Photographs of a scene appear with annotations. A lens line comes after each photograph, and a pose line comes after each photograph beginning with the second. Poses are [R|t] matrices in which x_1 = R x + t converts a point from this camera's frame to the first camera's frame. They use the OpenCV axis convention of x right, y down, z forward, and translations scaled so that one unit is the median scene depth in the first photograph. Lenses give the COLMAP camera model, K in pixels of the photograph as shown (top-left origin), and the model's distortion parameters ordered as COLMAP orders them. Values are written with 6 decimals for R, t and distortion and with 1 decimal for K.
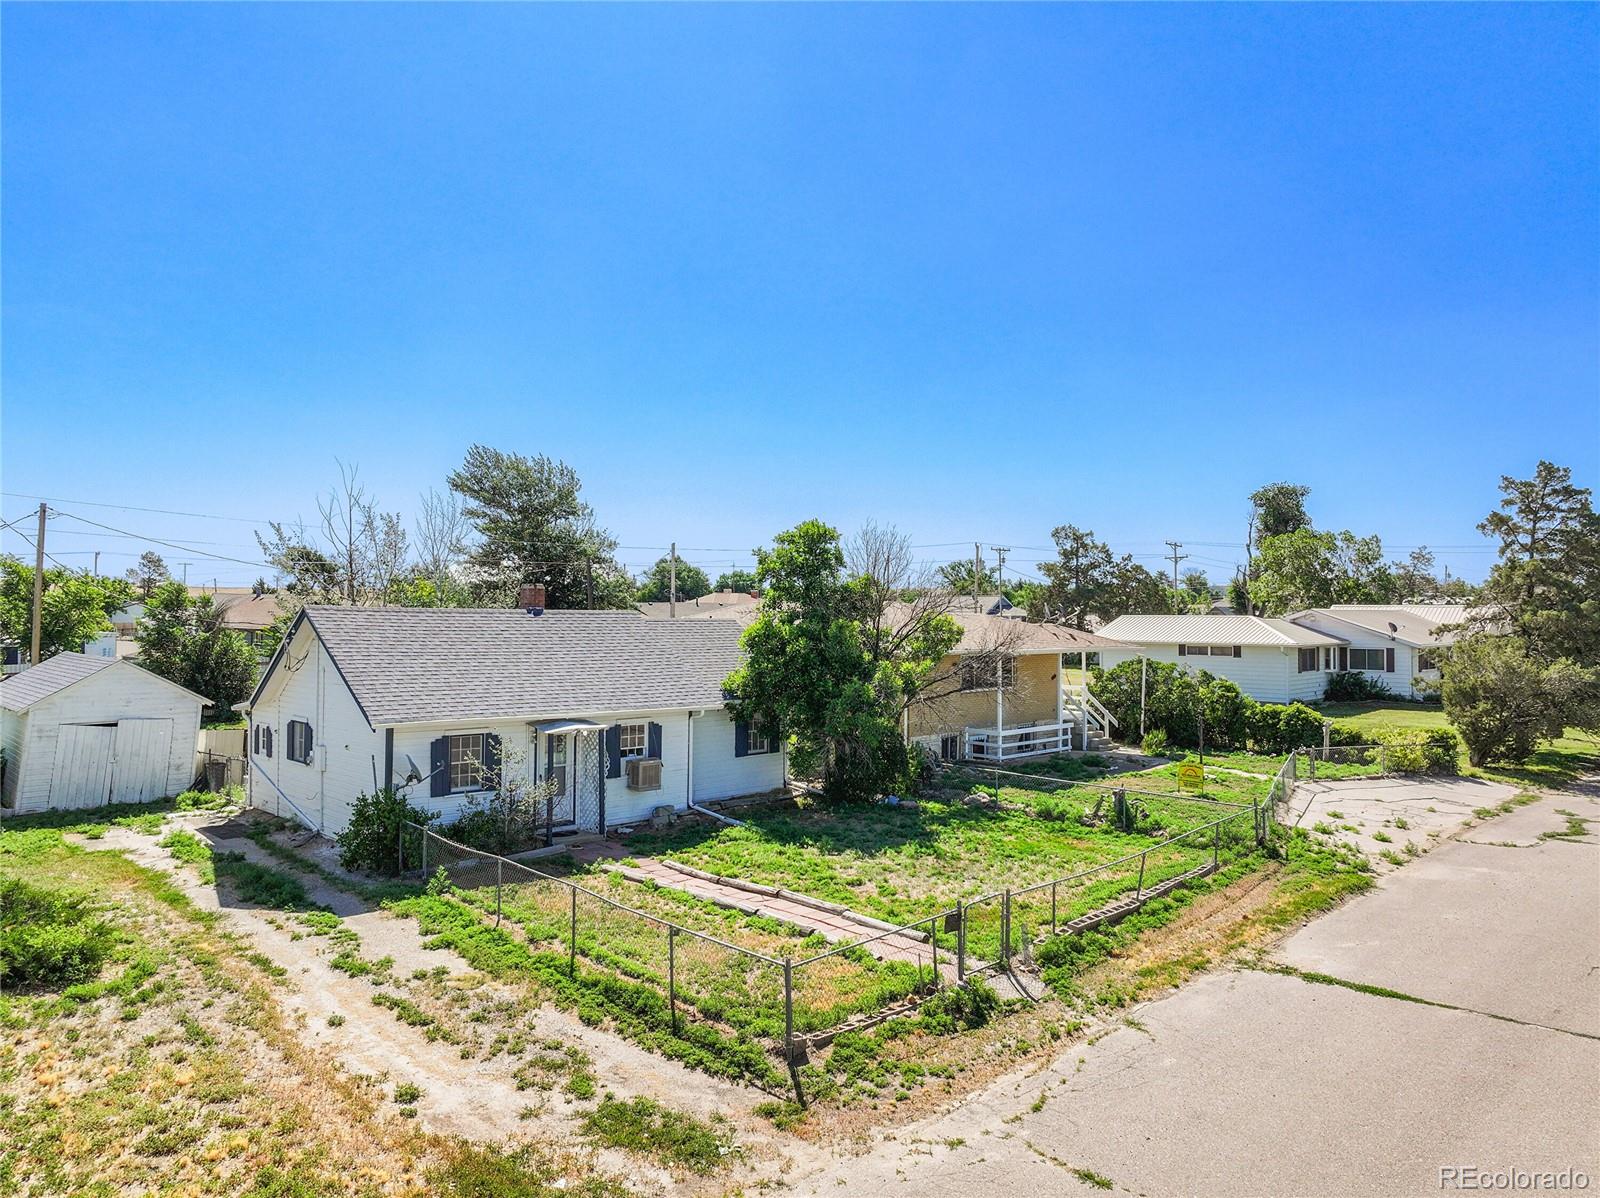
lens RADIAL K [[1118.9, 0, 799.8], [0, 1118.9, 600.1], [0, 0, 1]] dist [0.001339, 0.012667]
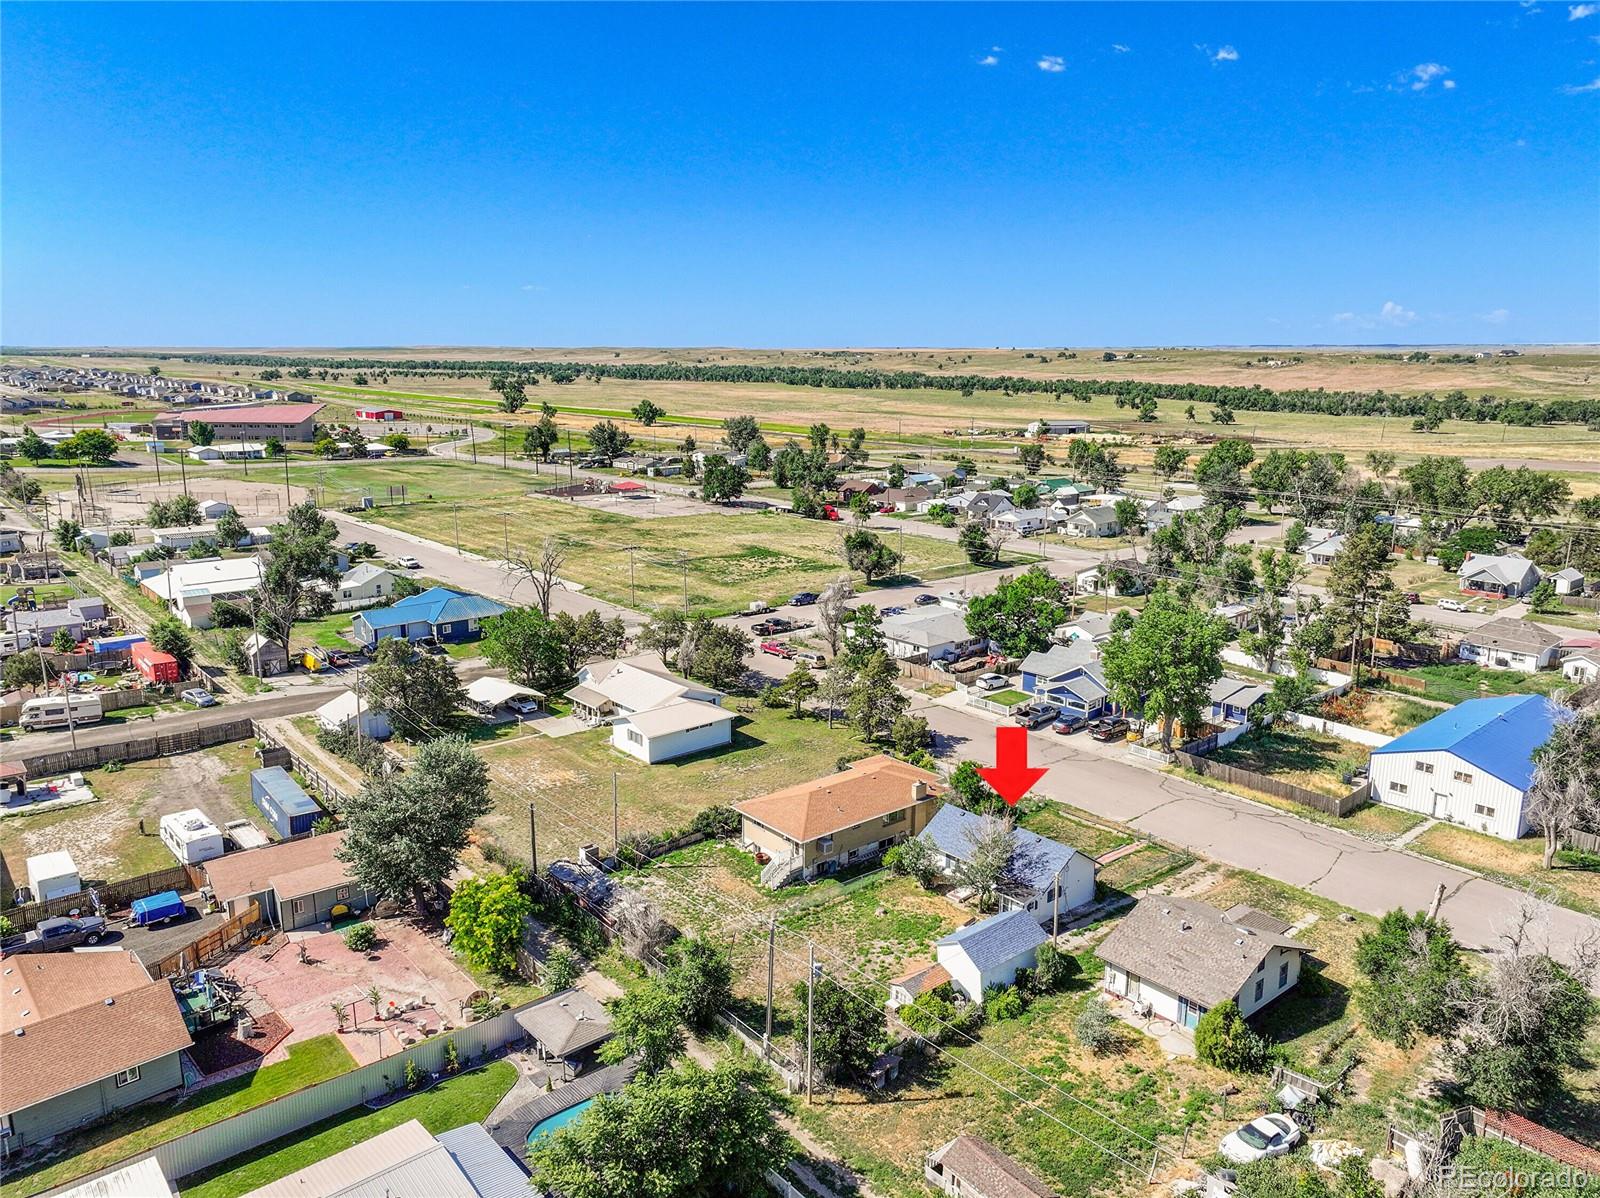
lens RADIAL K [[1118.9, 0, 801.5], [0, 1118.9, 605.1], [0, 0, 1]] dist [0.001339, 0.012667]
pose [[0.065628, -0.217842, 0.973775, -3.297108], [-0.013218, 0.975603, 0.219142, -1.309230], [-0.997757, -0.027253, 0.061148, 1.501769]]
